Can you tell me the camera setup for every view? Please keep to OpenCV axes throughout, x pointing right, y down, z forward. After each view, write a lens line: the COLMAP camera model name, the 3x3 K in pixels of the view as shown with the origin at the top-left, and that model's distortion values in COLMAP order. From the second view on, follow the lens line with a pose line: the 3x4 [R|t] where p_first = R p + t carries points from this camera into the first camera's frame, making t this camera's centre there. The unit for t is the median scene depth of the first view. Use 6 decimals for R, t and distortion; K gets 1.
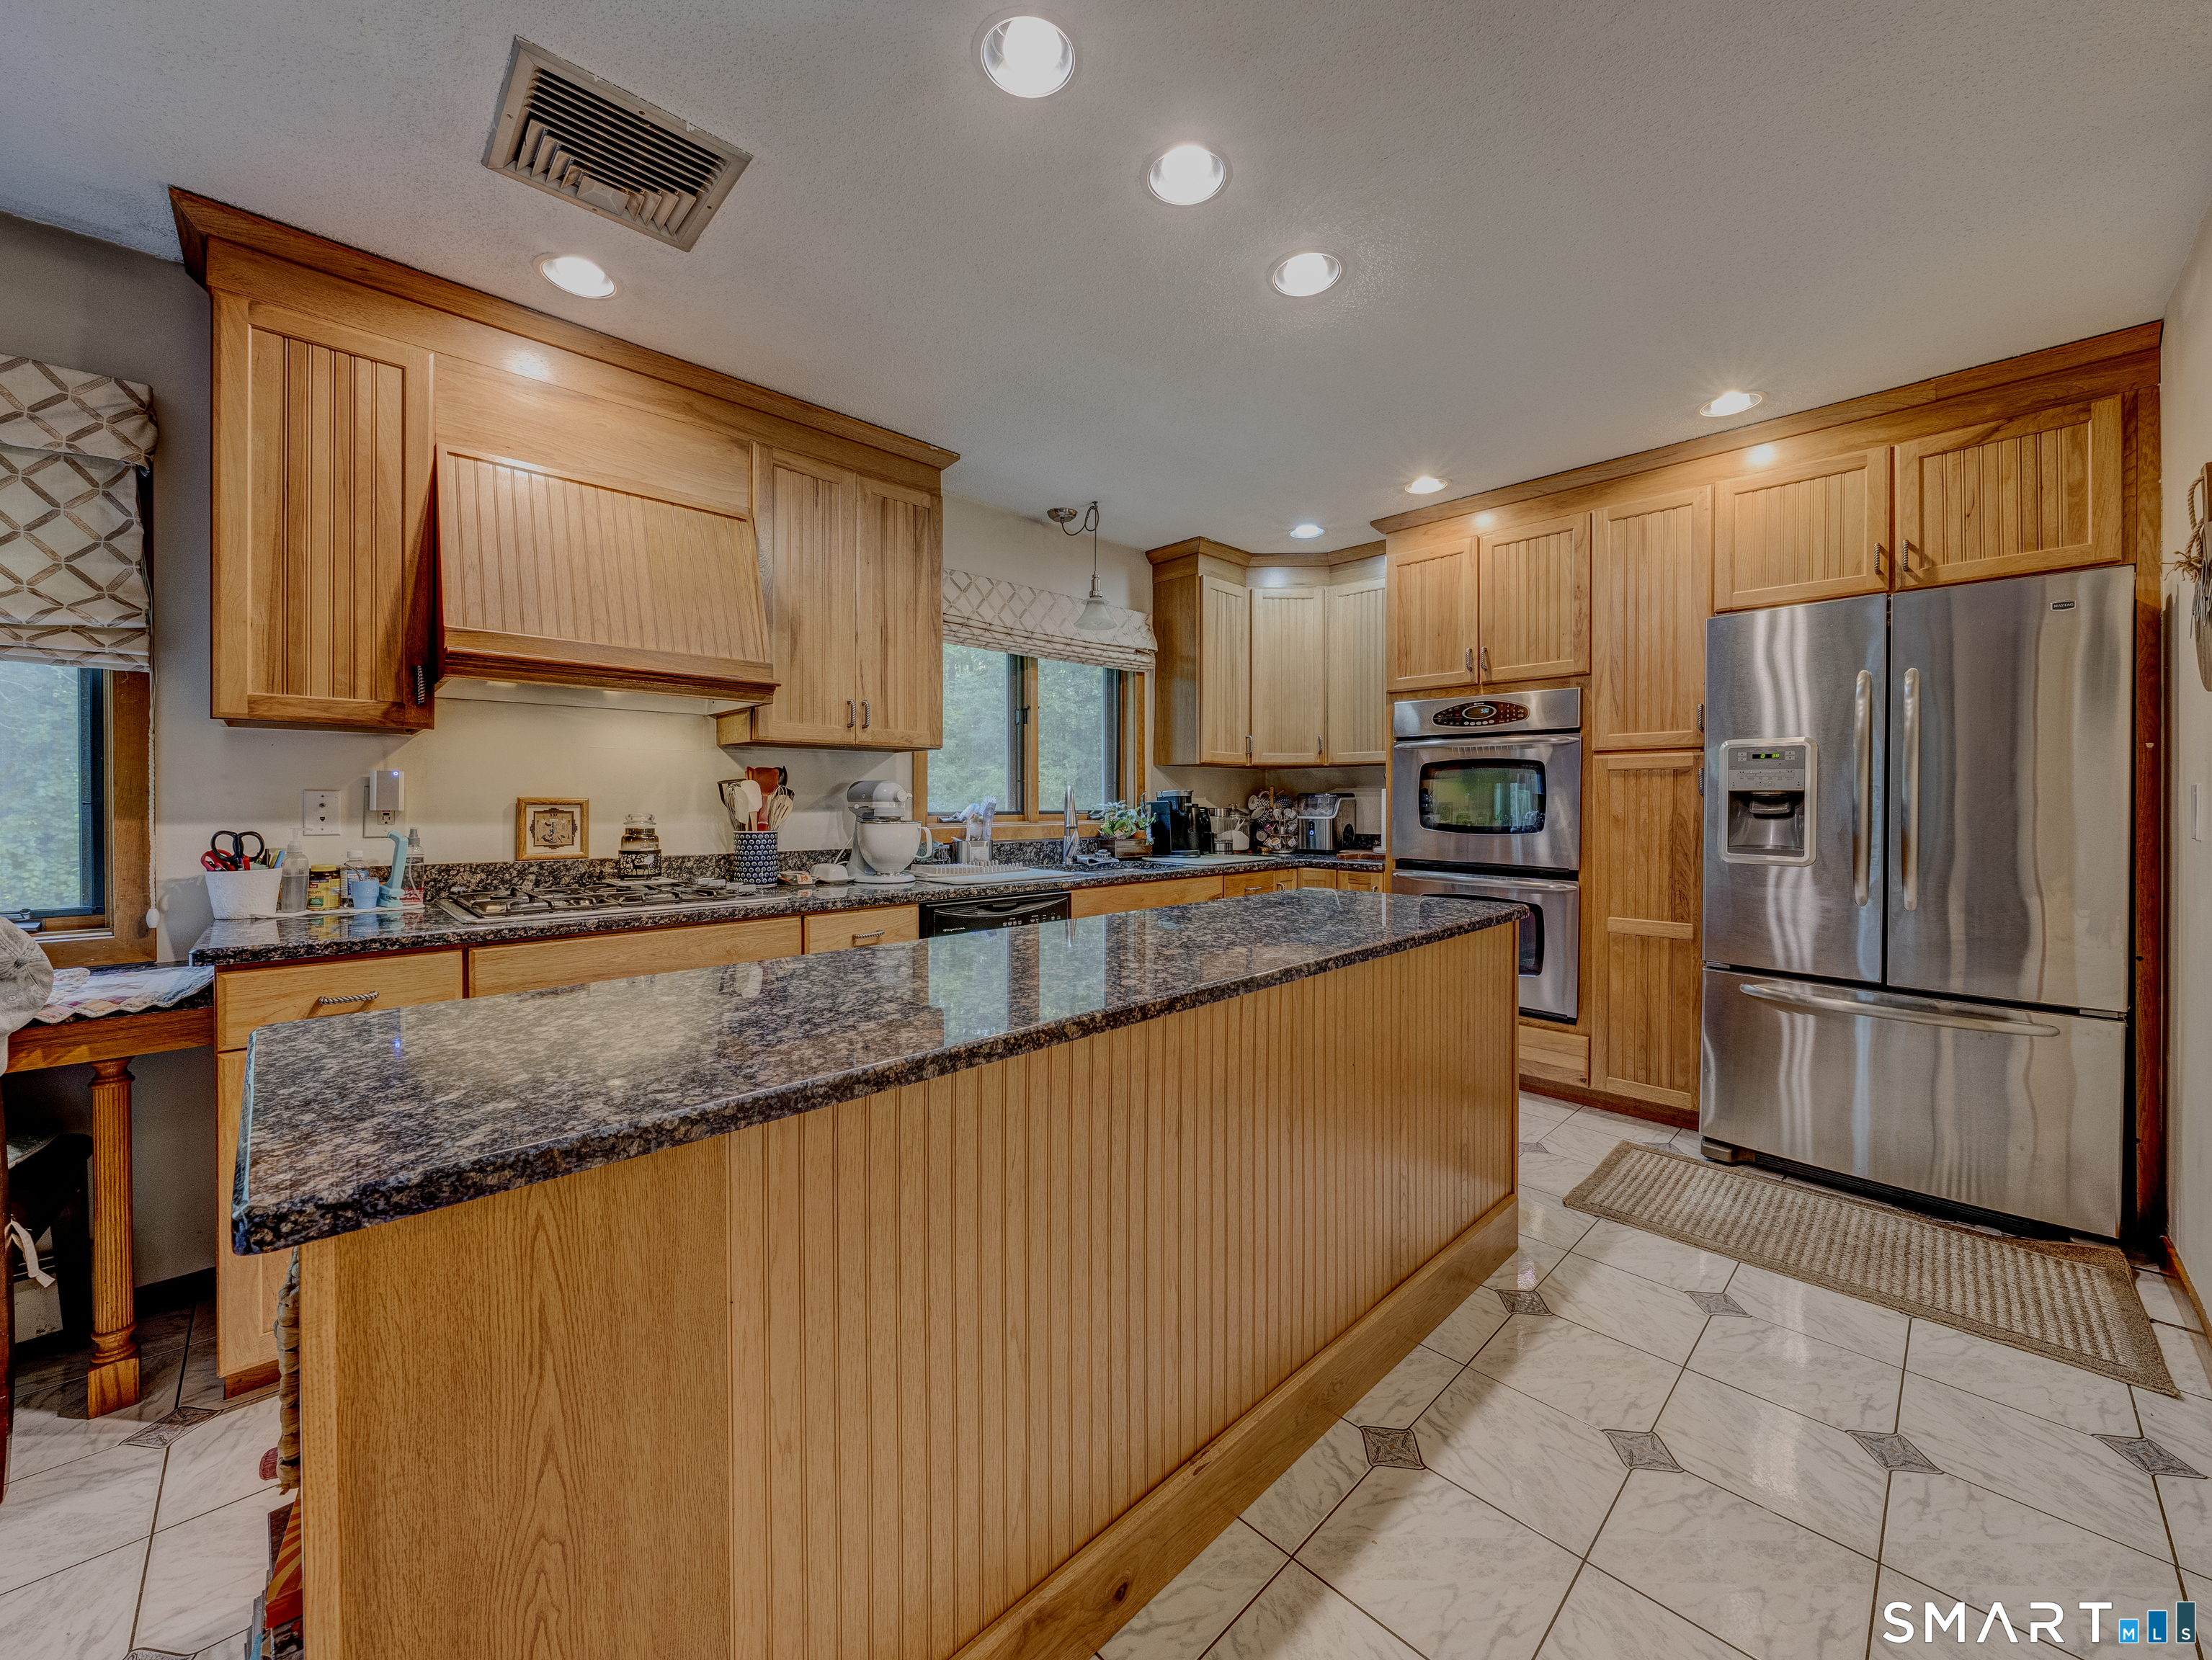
lens RADIAL K [[847.1, 0, 1158.8], [0, 847.1, 811.2], [0, 0, 1]] dist [-0.001001, 0.000186]
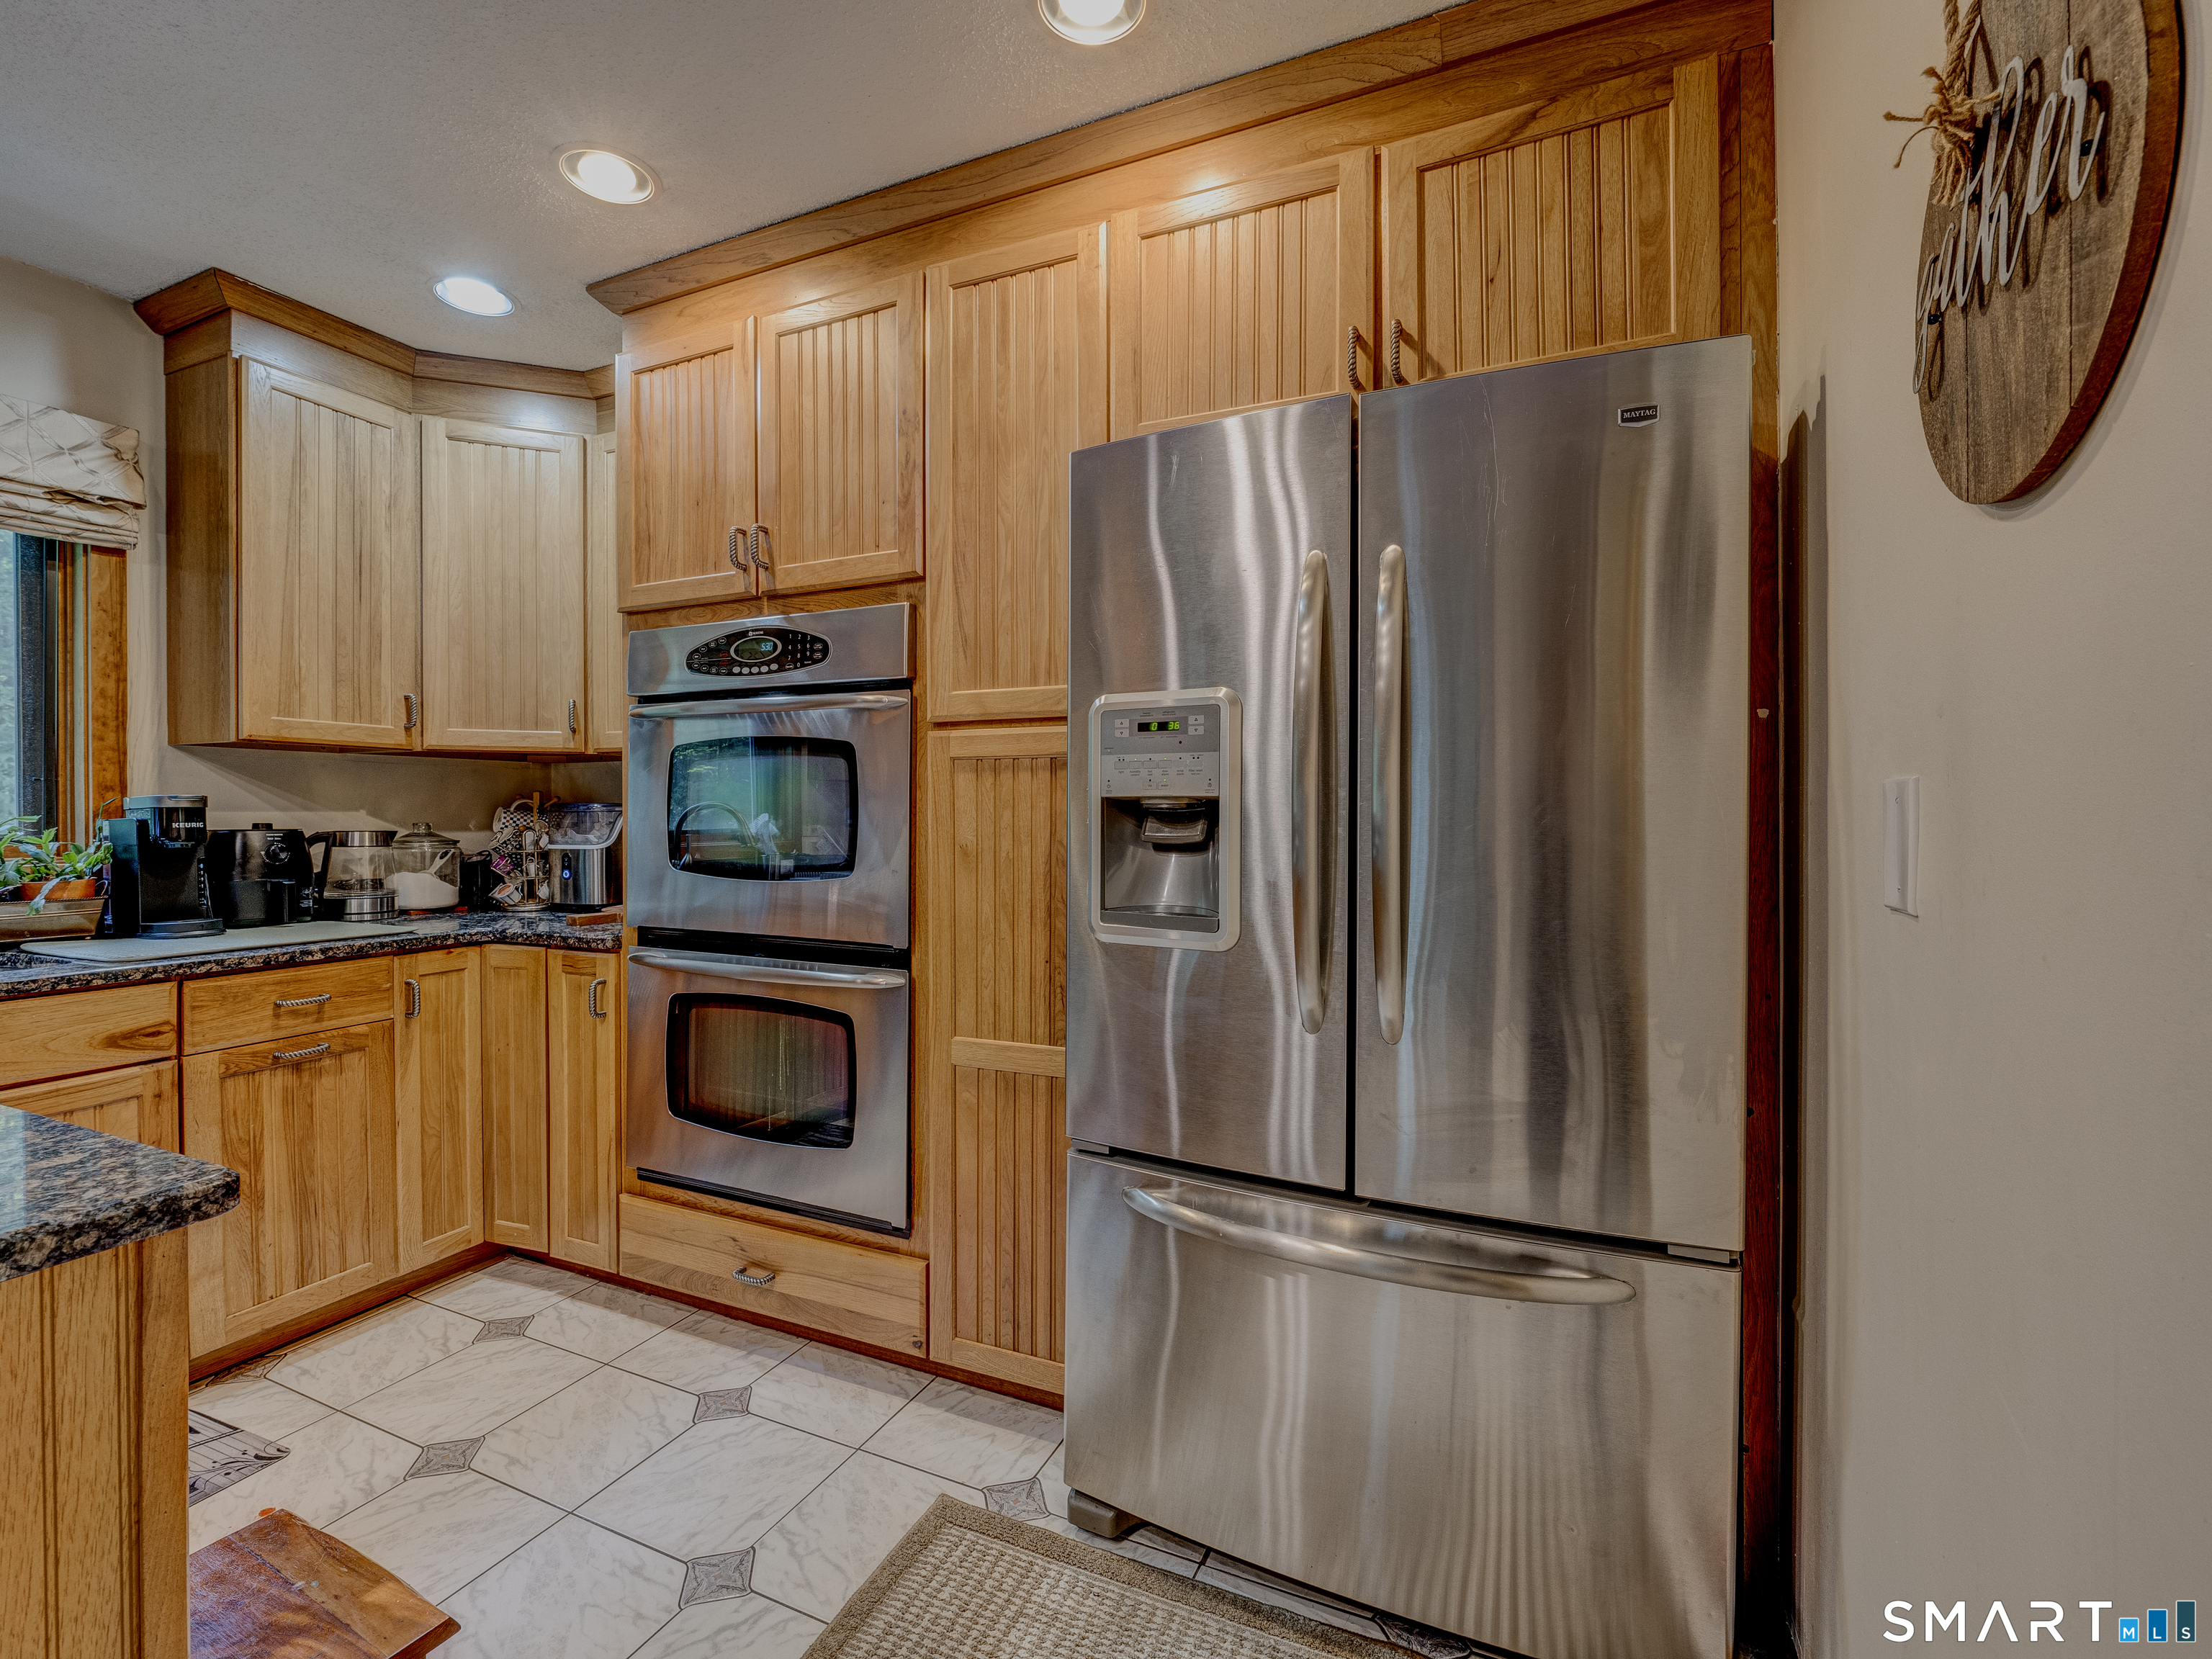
lens RADIAL K [[883.4, 0, 1106.0], [0, 883.4, 829.5], [0, 0, 1]] dist [-0.002634, -0.000580]
pose [[0.953861, -0.004918, 0.300207, 0.465974], [0.004268, 0.999987, 0.002823, -0.005780], [-0.300217, -0.001411, 0.953870, 0.454650]]
